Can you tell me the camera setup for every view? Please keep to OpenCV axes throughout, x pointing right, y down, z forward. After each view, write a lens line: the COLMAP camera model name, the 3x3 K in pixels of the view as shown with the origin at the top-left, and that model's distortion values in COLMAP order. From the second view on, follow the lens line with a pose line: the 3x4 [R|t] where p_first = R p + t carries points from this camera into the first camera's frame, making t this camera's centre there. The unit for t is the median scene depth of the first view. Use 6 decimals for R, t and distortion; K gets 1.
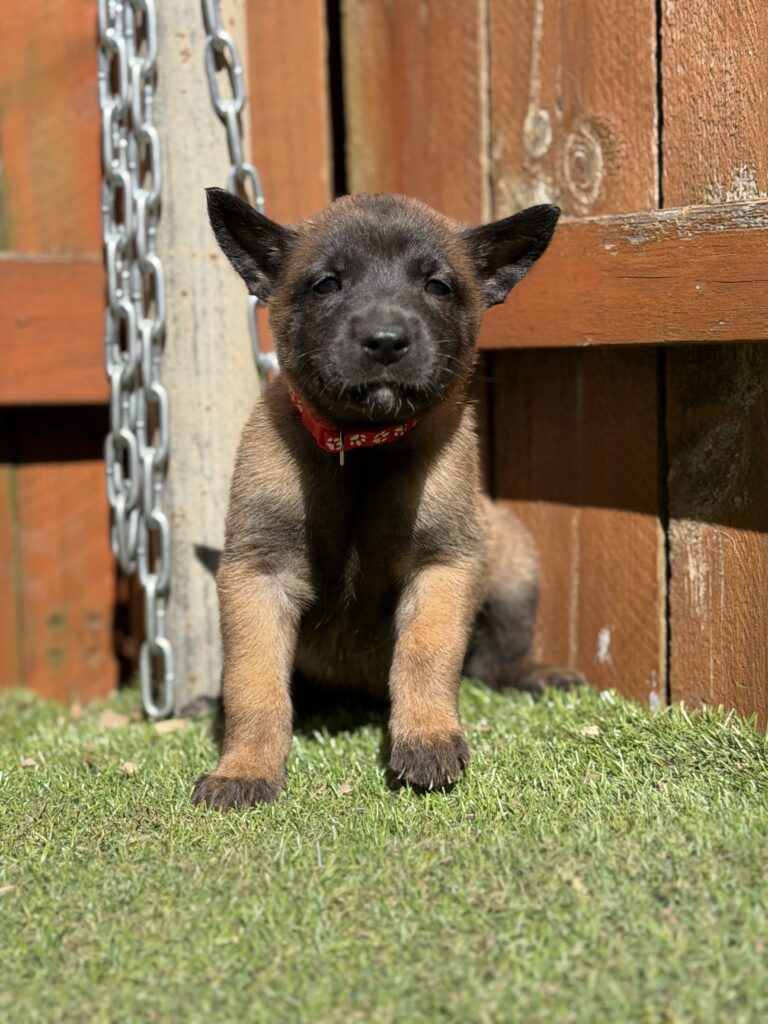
lens RADIAL K [[1980.6, 0, 370.0], [0, 1980.6, 520.9], [0, 0, 1]] dist [0.145811, 0.000000]
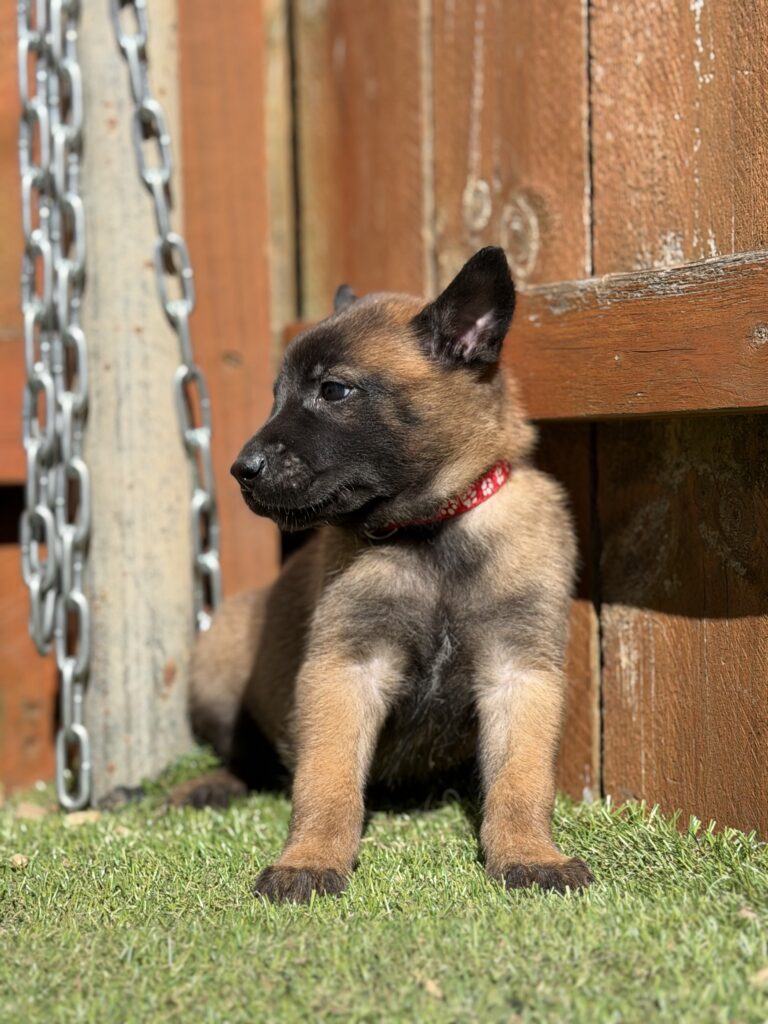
lens RADIAL K [[1980.6, 0, 365.1], [0, 1980.6, 520.9], [0, 0, 1]] dist [0.145811, 0.000000]
pose [[0.999047, 0.008688, -0.042778, 0.076094], [-0.011059, 0.998397, -0.055505, 0.013019], [0.042227, 0.055926, 0.997542, 0.046290]]
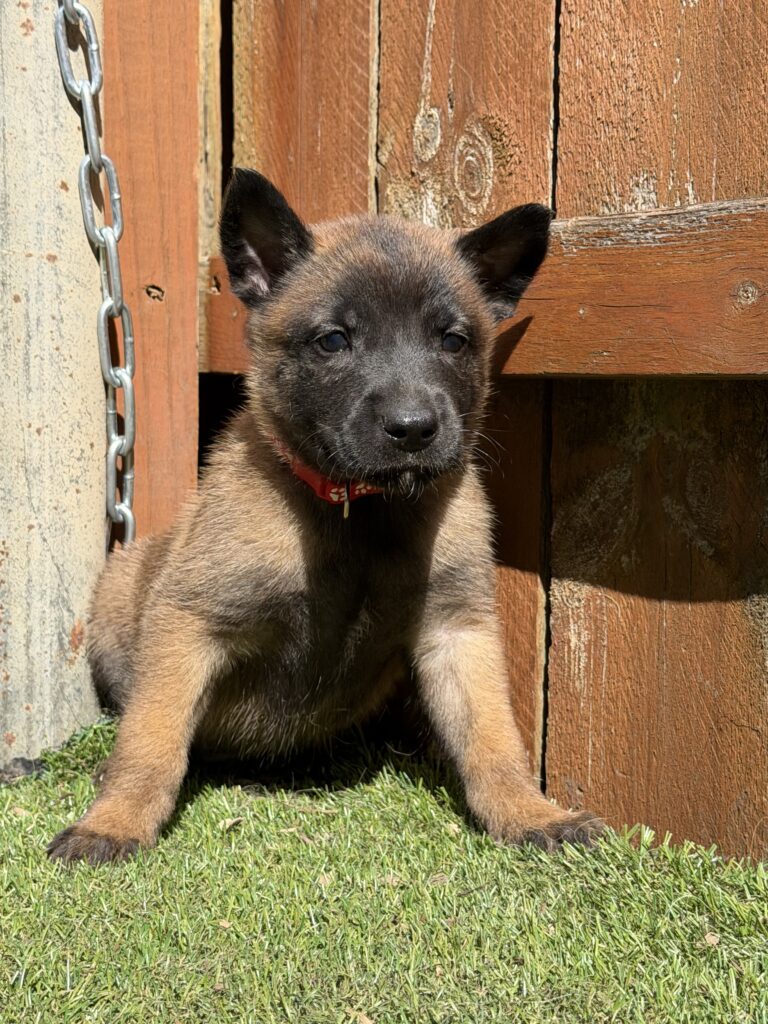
lens RADIAL K [[1980.6, 0, 357.0], [0, 1980.6, 532.3], [0, 0, 1]] dist [0.145811, 0.000000]
pose [[0.999223, 0.039370, -0.002084, 0.065038], [-0.039390, 0.999167, -0.010654, -0.008052], [0.001663, 0.010728, 0.999941, 0.126055]]
